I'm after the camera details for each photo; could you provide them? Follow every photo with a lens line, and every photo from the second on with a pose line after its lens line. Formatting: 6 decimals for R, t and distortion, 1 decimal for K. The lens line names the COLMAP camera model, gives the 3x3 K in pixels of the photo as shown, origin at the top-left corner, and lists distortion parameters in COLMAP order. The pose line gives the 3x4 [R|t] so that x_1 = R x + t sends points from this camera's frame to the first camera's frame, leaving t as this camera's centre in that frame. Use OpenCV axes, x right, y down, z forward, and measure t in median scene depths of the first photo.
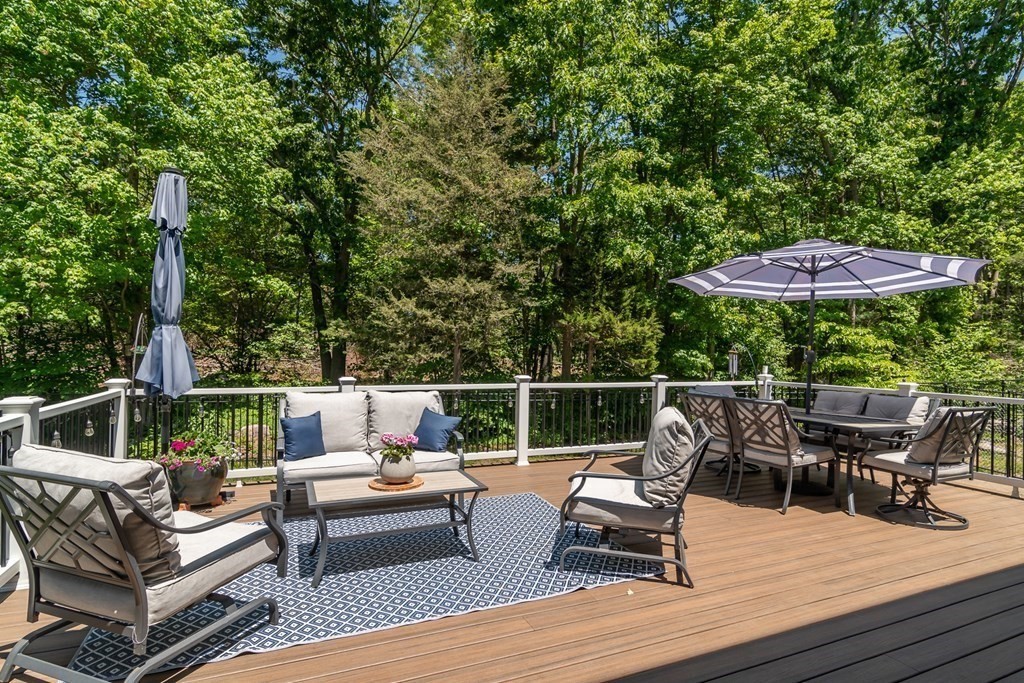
lens RADIAL K [[505.6, 0, 510.8], [0, 505.6, 347.1], [0, 0, 1]] dist [-0.005231, -0.000656]
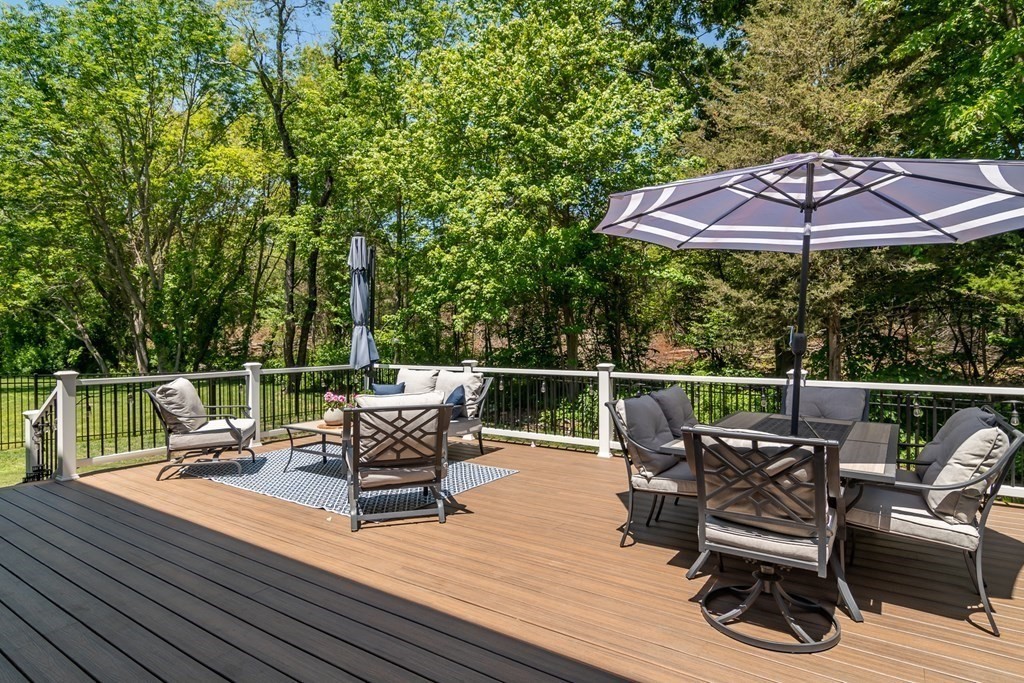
lens RADIAL K [[548.6, 0, 510.9], [0, 548.6, 341.9], [0, 0, 1]] dist [-0.000459, 0.001744]
pose [[0.564811, -0.003269, -0.825214, 1.081286], [0.015366, 0.999860, 0.006556, 0.006703], [0.825077, -0.016383, 0.564783, 0.365499]]
